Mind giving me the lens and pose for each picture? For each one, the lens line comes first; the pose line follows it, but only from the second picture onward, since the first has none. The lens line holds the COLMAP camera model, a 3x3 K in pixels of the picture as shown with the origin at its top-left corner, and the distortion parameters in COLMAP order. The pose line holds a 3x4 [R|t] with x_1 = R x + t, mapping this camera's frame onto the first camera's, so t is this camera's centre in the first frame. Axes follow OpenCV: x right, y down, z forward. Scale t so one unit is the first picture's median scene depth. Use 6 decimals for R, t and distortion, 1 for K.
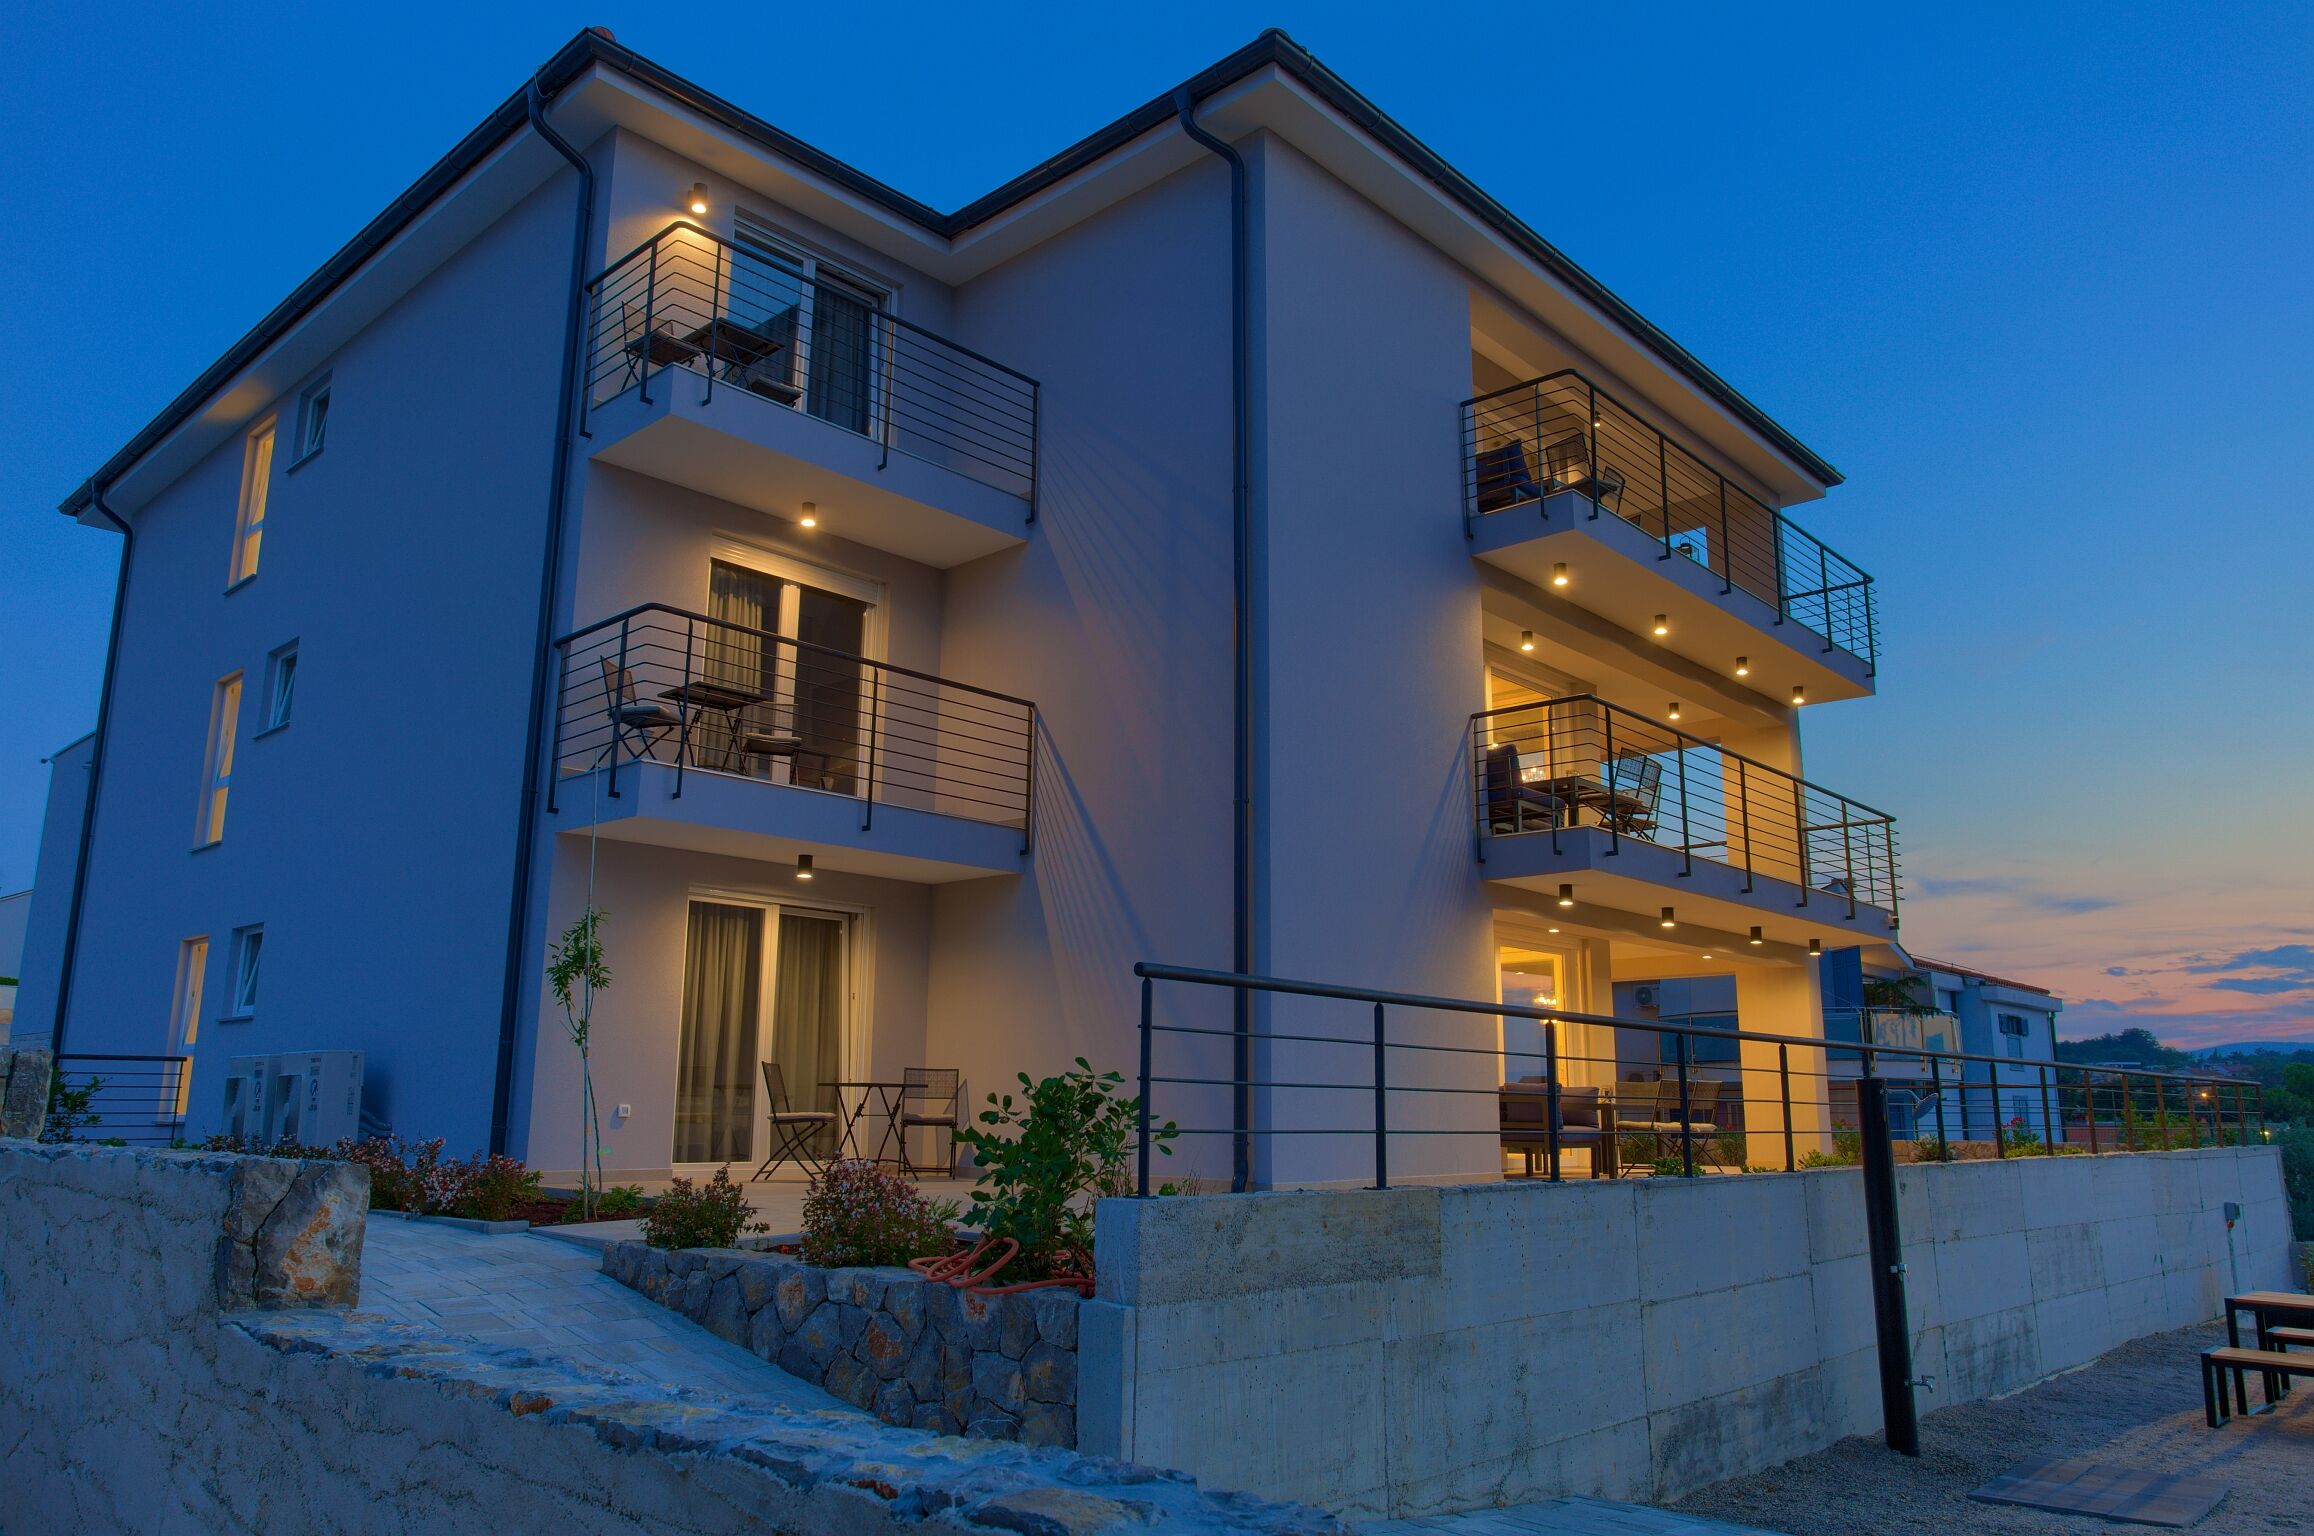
lens RADIAL K [[1597.5, 0, 1158.5], [0, 1597.5, 764.5], [0, 0, 1]] dist [-0.028315, 0.010725]
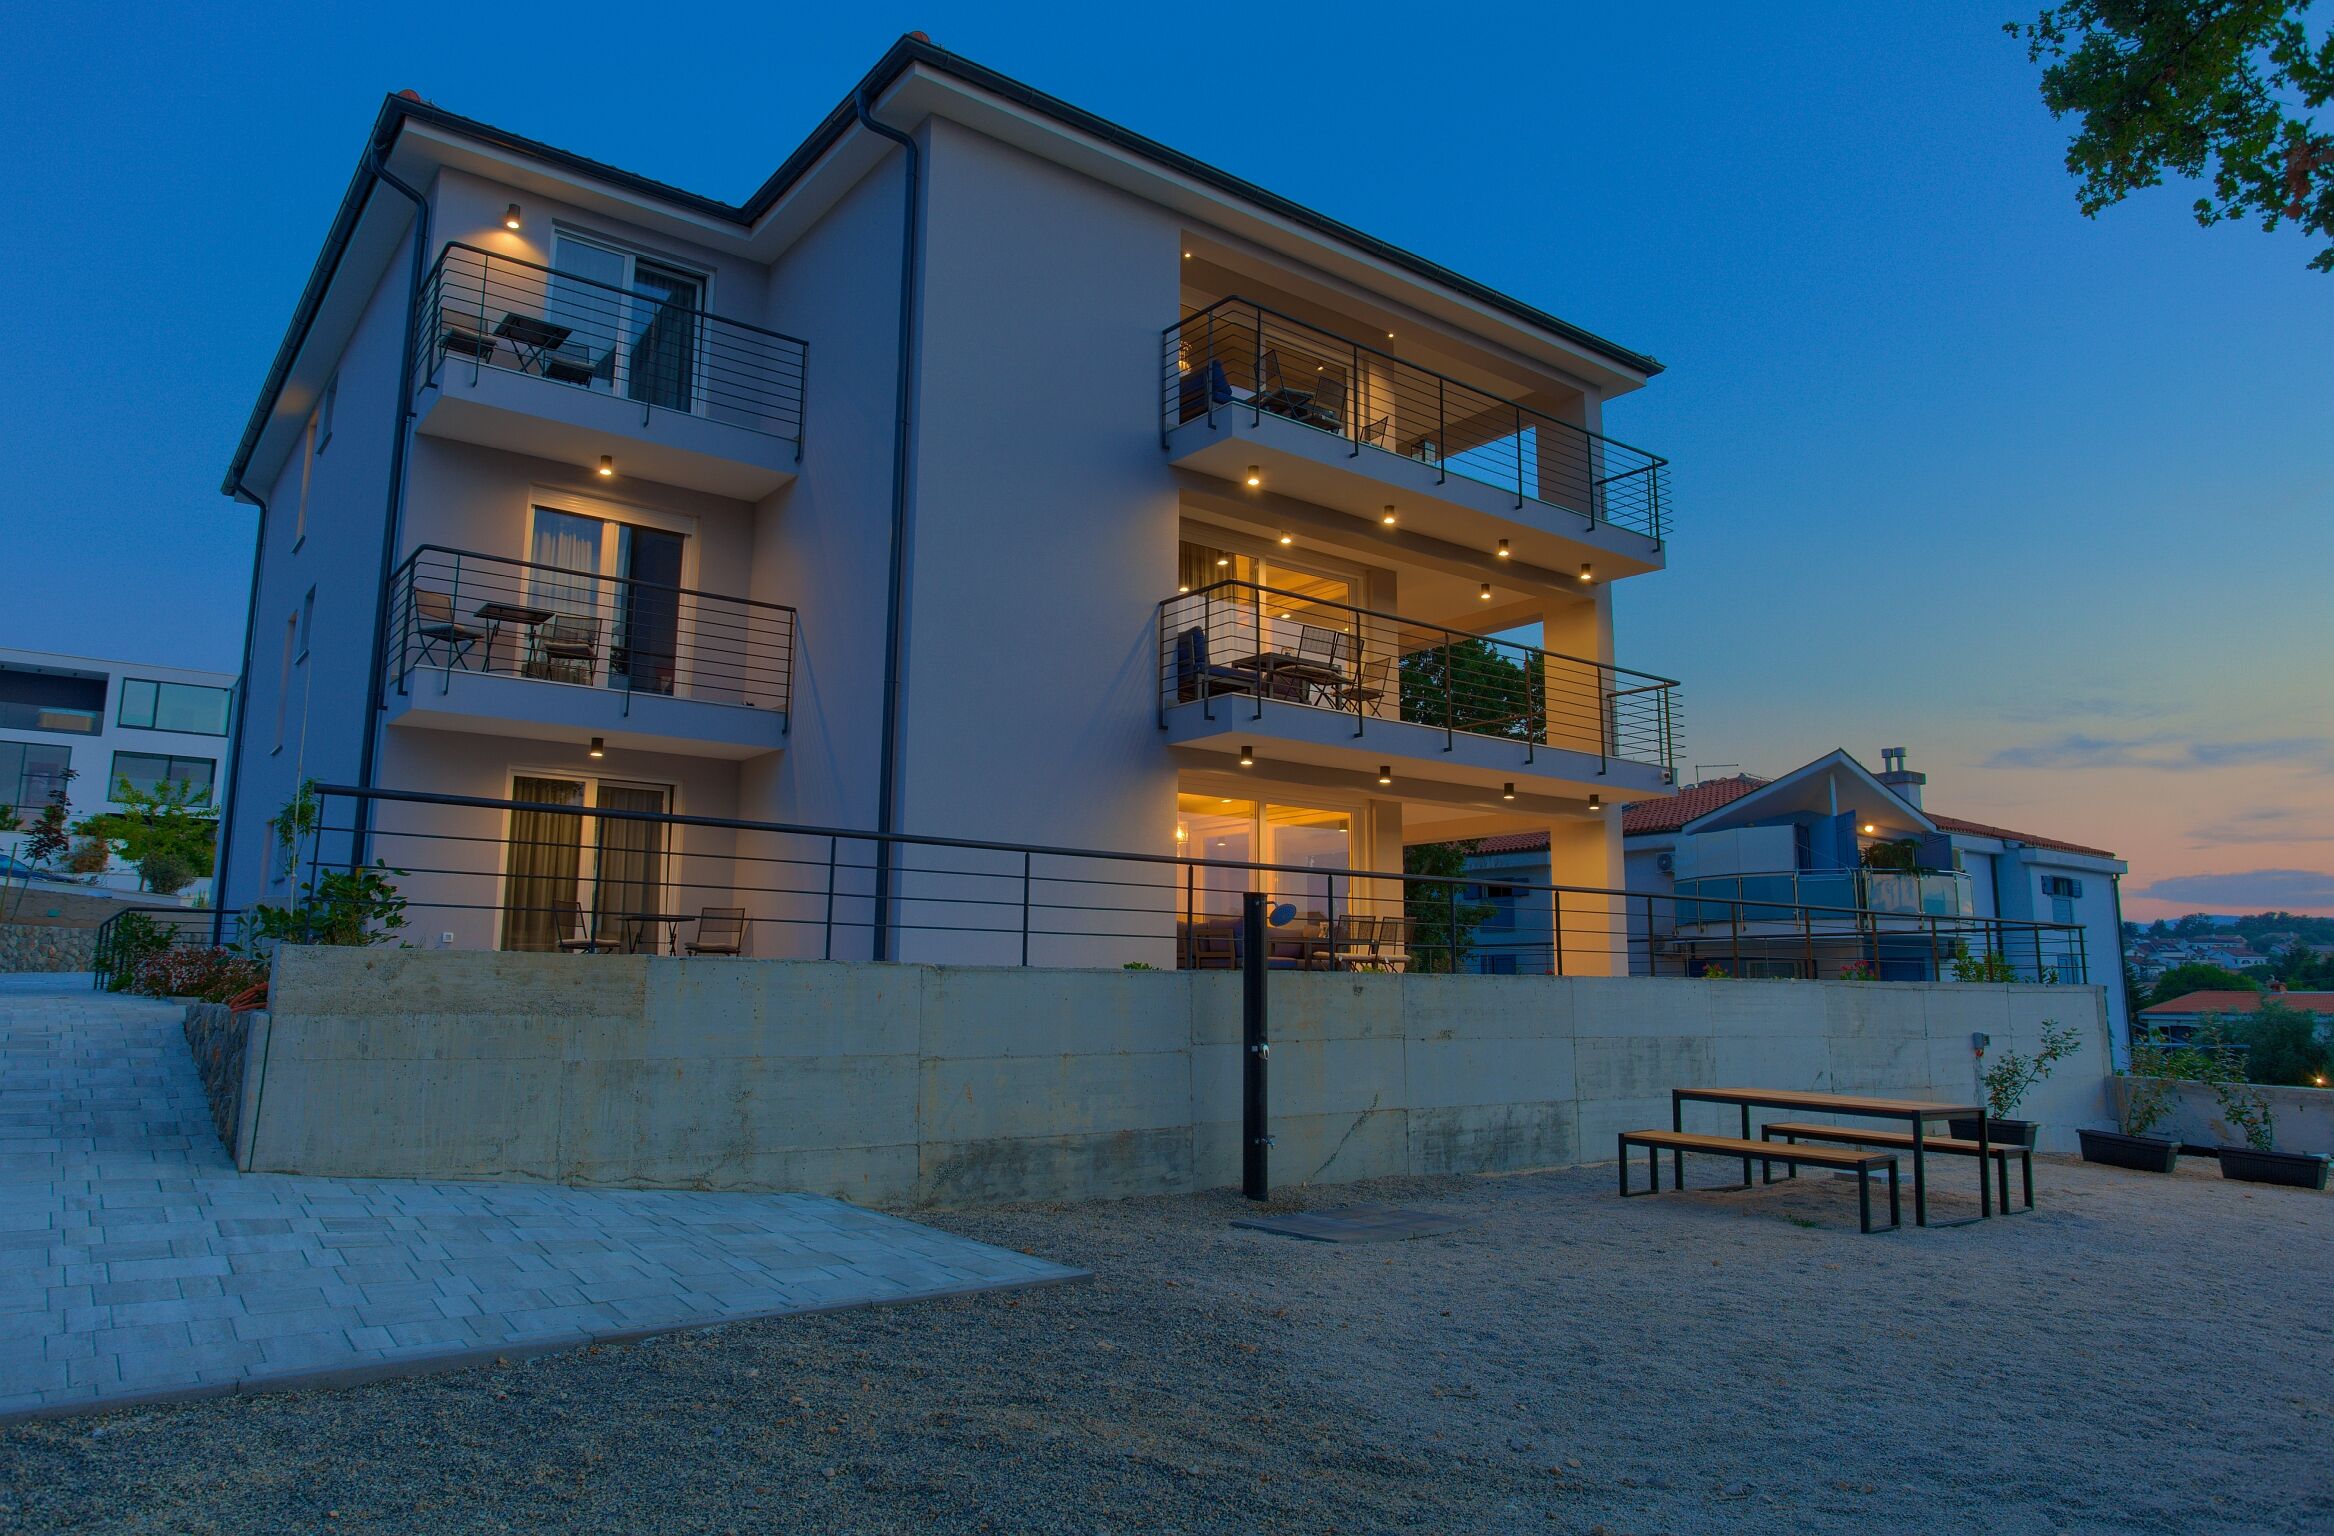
lens RADIAL K [[1481.9, 0, 1162.6], [0, 1481.9, 731.1], [0, 0, 1]] dist [-0.031169, 0.007668]
pose [[0.985002, -0.029846, -0.169940, 0.389623], [0.036727, 0.998622, 0.037494, 0.022645], [0.168587, -0.043173, 0.984741, -0.067287]]
